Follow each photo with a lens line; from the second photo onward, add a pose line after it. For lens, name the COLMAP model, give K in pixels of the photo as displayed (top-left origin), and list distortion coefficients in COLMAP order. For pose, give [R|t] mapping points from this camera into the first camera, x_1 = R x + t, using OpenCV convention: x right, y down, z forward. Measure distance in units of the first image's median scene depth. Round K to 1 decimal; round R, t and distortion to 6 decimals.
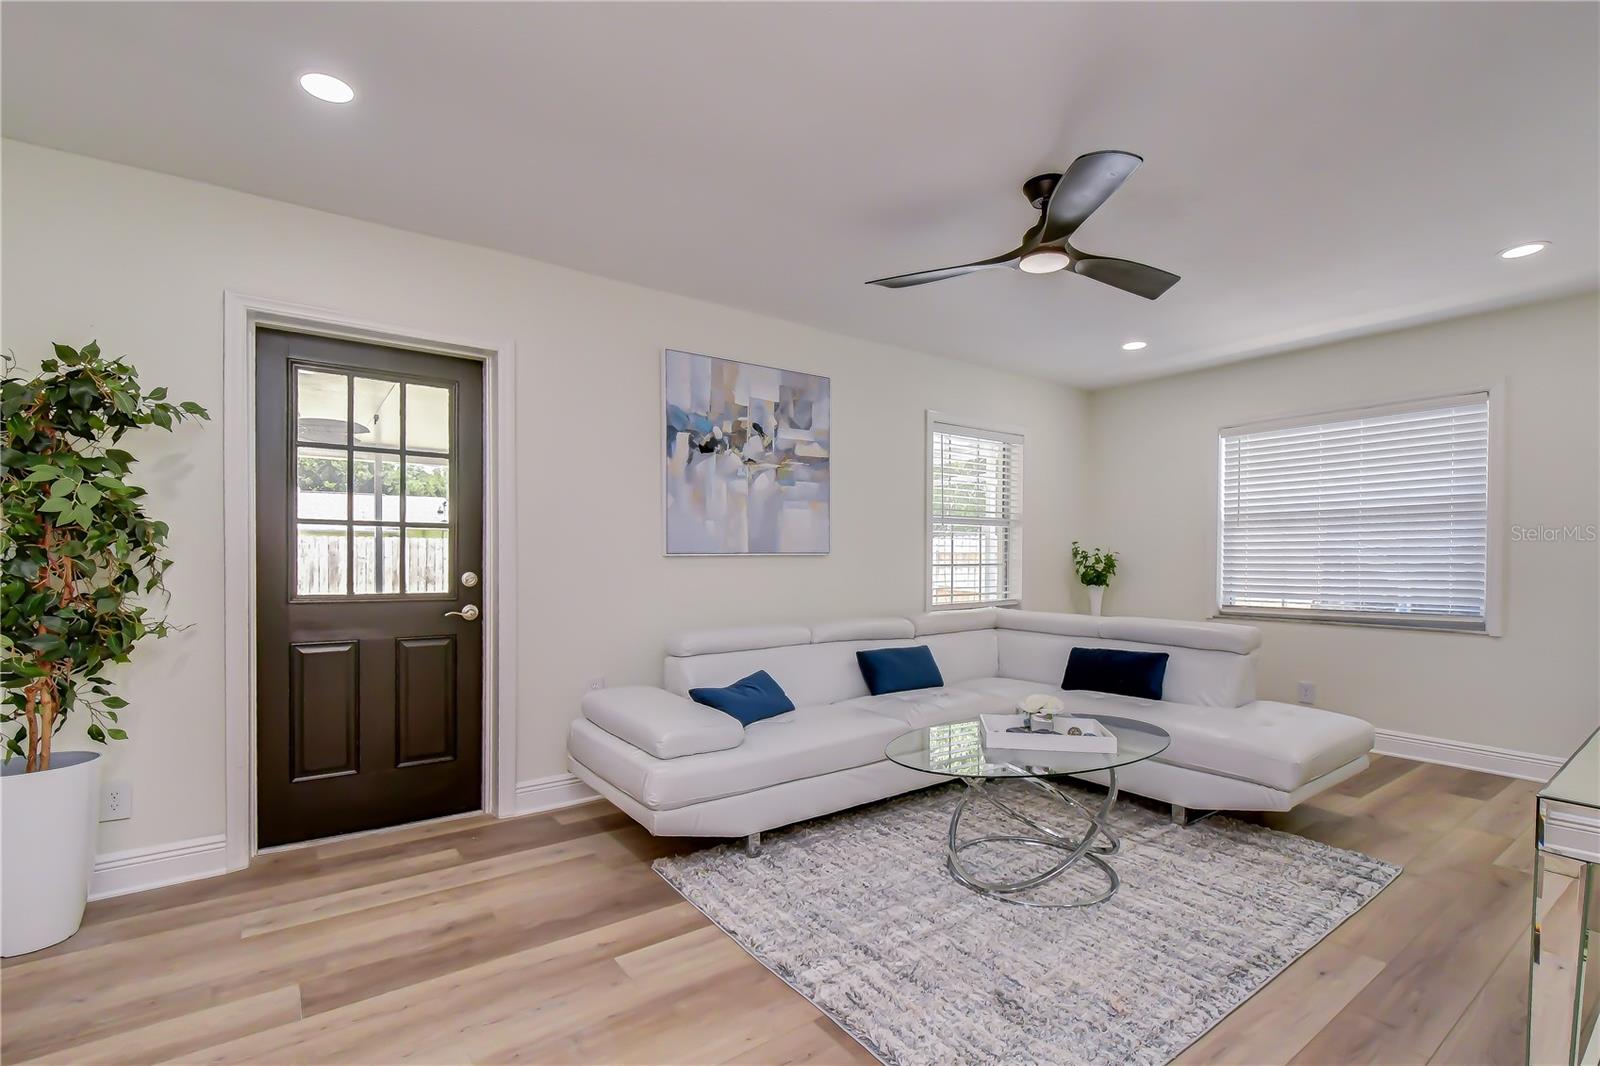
lens RADIAL K [[716.1, 0, 815.0], [0, 716.1, 564.0], [0, 0, 1]] dist [-0.000597, -0.002628]
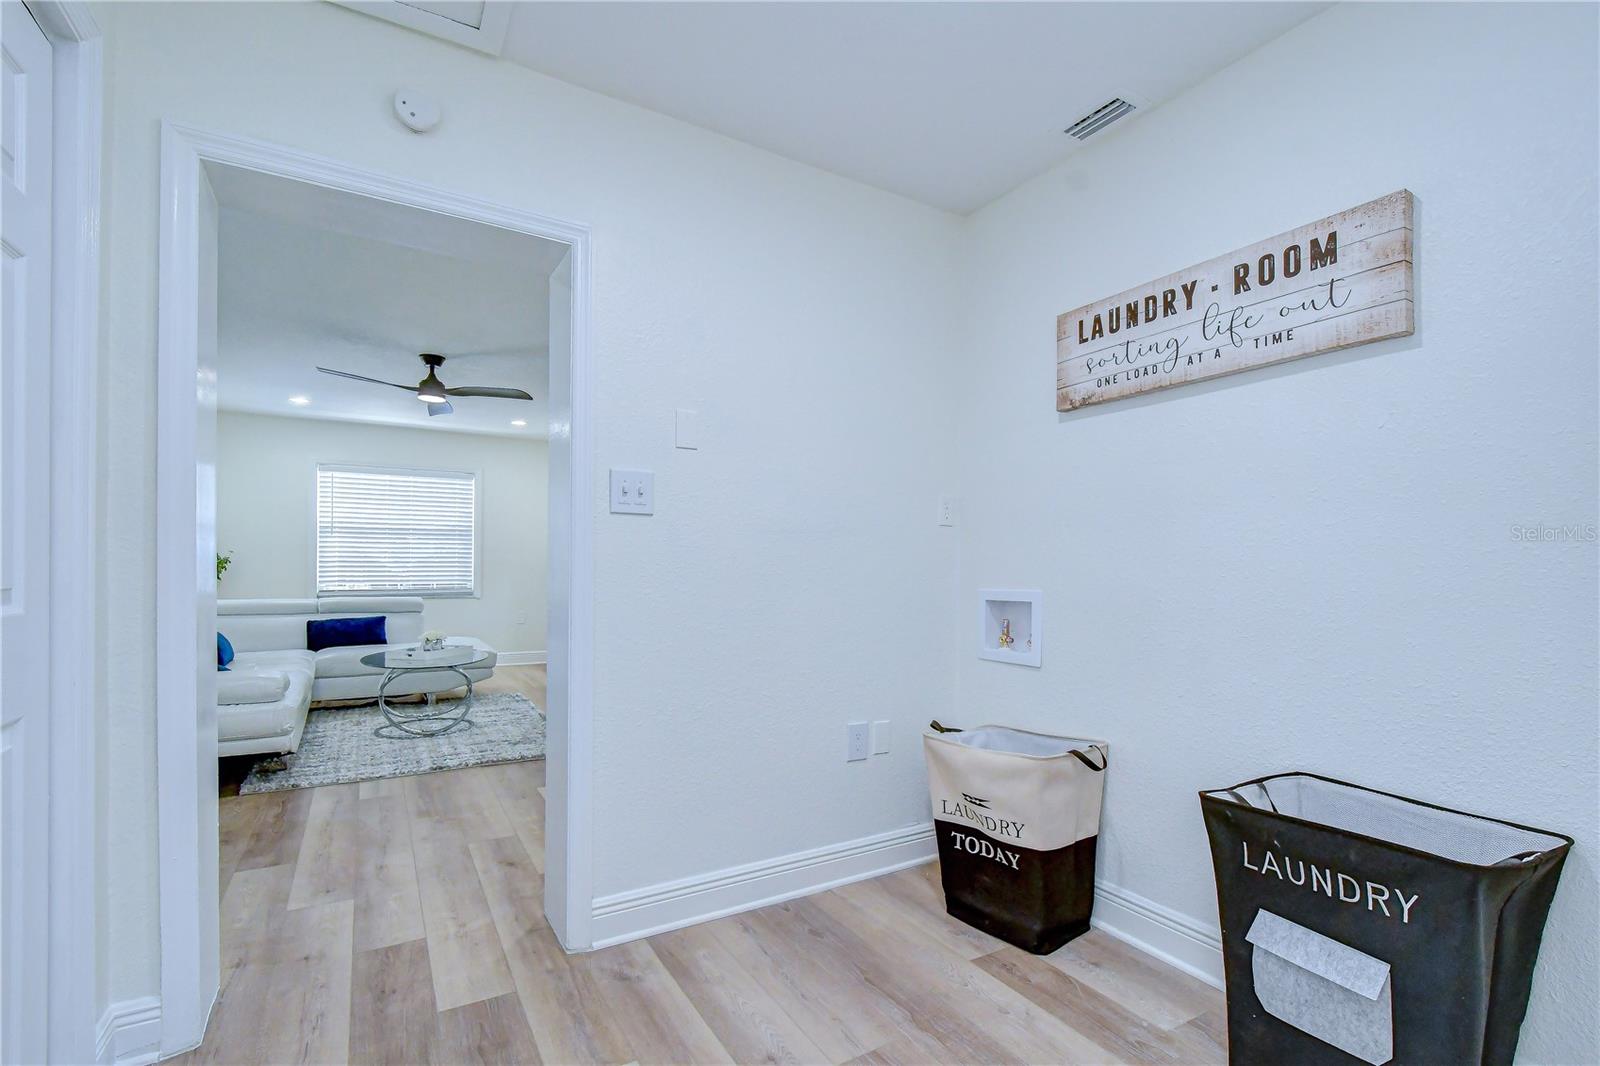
lens RADIAL K [[716.1, 0, 800.0], [0, 716.1, 549.7], [0, 0, 1]] dist [-0.000597, -0.002628]
pose [[0.106790, 0.016694, 0.994141, -0.928410], [-0.003019, 0.999860, -0.016465, -0.003224], [-0.994277, -0.001243, 0.106826, -0.100755]]
